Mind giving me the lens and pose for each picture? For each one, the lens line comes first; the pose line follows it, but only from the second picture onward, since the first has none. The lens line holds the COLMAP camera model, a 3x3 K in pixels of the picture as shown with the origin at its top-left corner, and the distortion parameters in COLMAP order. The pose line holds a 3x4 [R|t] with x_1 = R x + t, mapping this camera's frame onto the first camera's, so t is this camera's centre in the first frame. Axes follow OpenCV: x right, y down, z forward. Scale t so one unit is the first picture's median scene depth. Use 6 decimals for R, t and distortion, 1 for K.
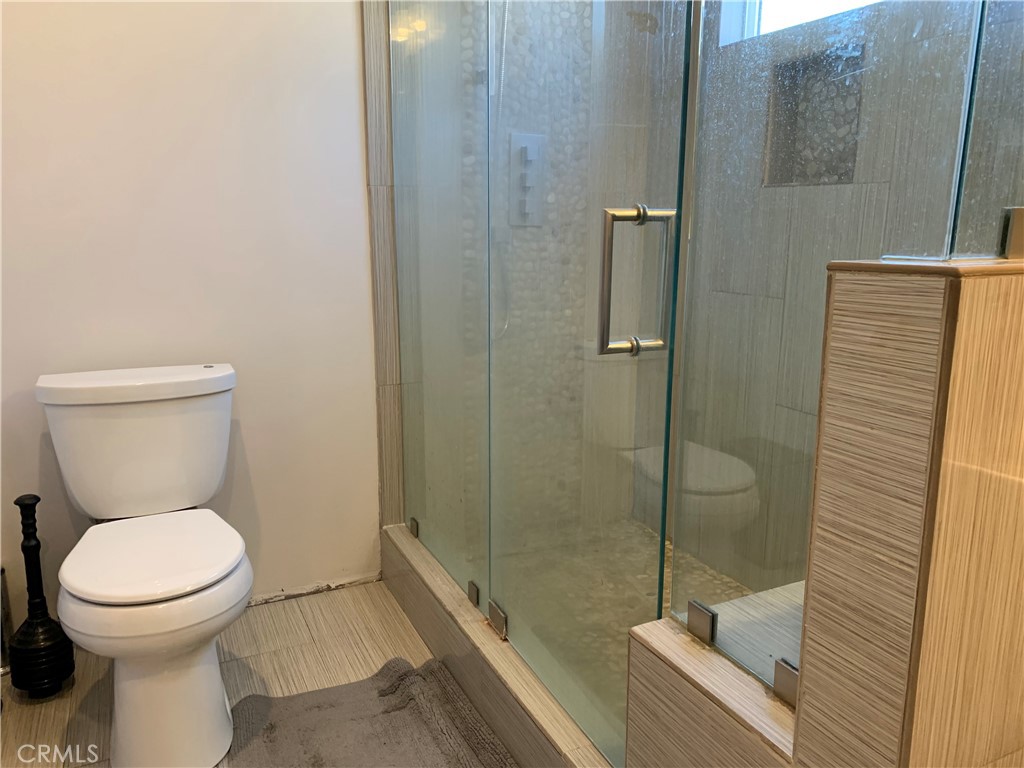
lens RADIAL K [[780.3, 0, 515.1], [0, 780.3, 400.7], [0, 0, 1]] dist [0.051851, -0.059472]
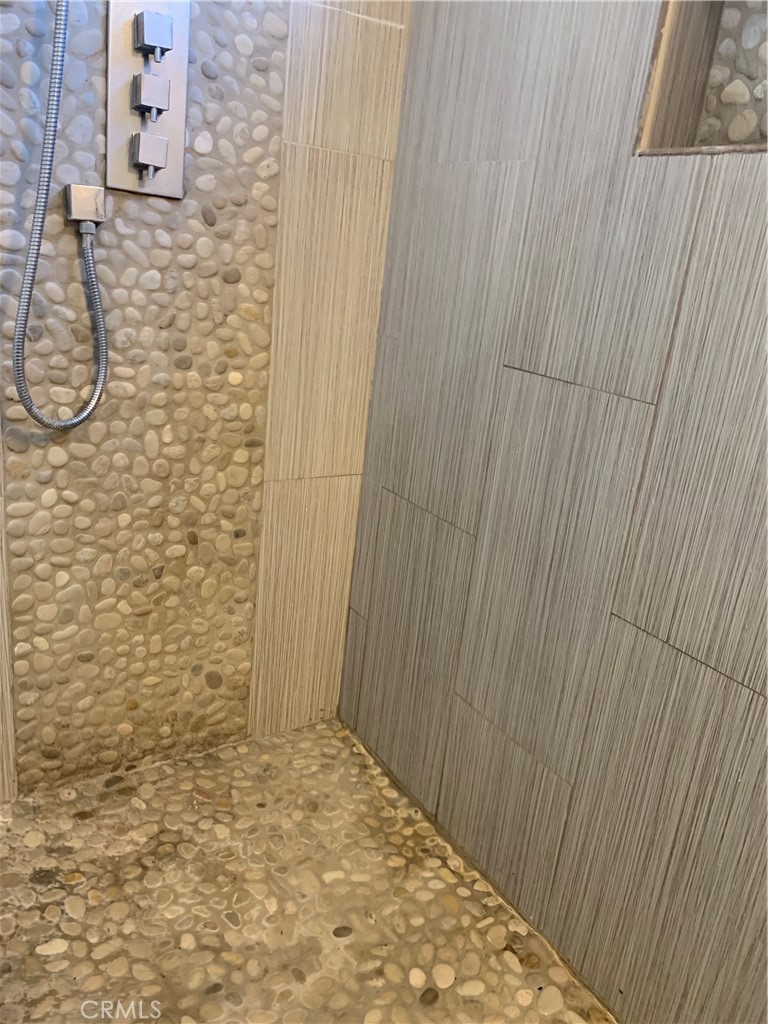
lens RADIAL K [[780.3, 0, 384.7], [0, 780.3, 521.6], [0, 0, 1]] dist [0.051851, -0.059472]
pose [[0.986425, 0.058067, 0.153604, 0.097644], [-0.074832, 0.991576, 0.105719, -0.084704], [-0.146172, -0.115779, 0.982461, 0.476909]]
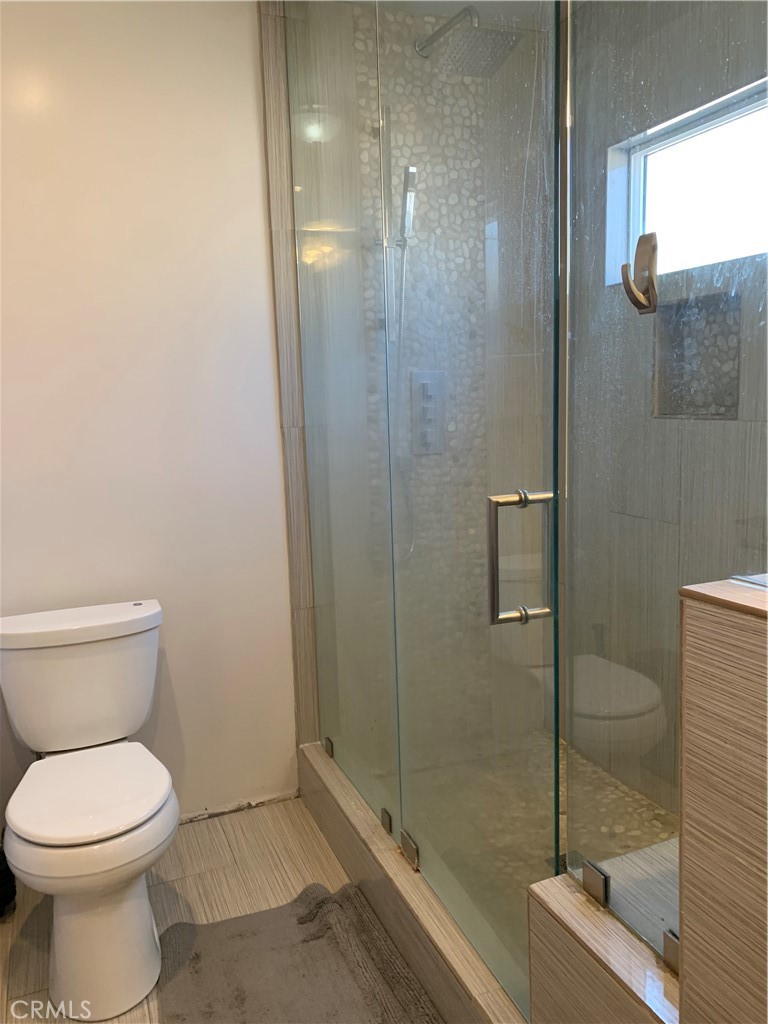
lens RADIAL K [[780.3, 0, 376.8], [0, 780.3, 512.9], [0, 0, 1]] dist [0.051851, -0.059472]
pose [[0.997145, -0.029172, -0.069642, 0.015255], [0.024128, 0.997098, -0.072202, -0.069269], [0.071546, 0.070316, 0.994956, -0.052796]]
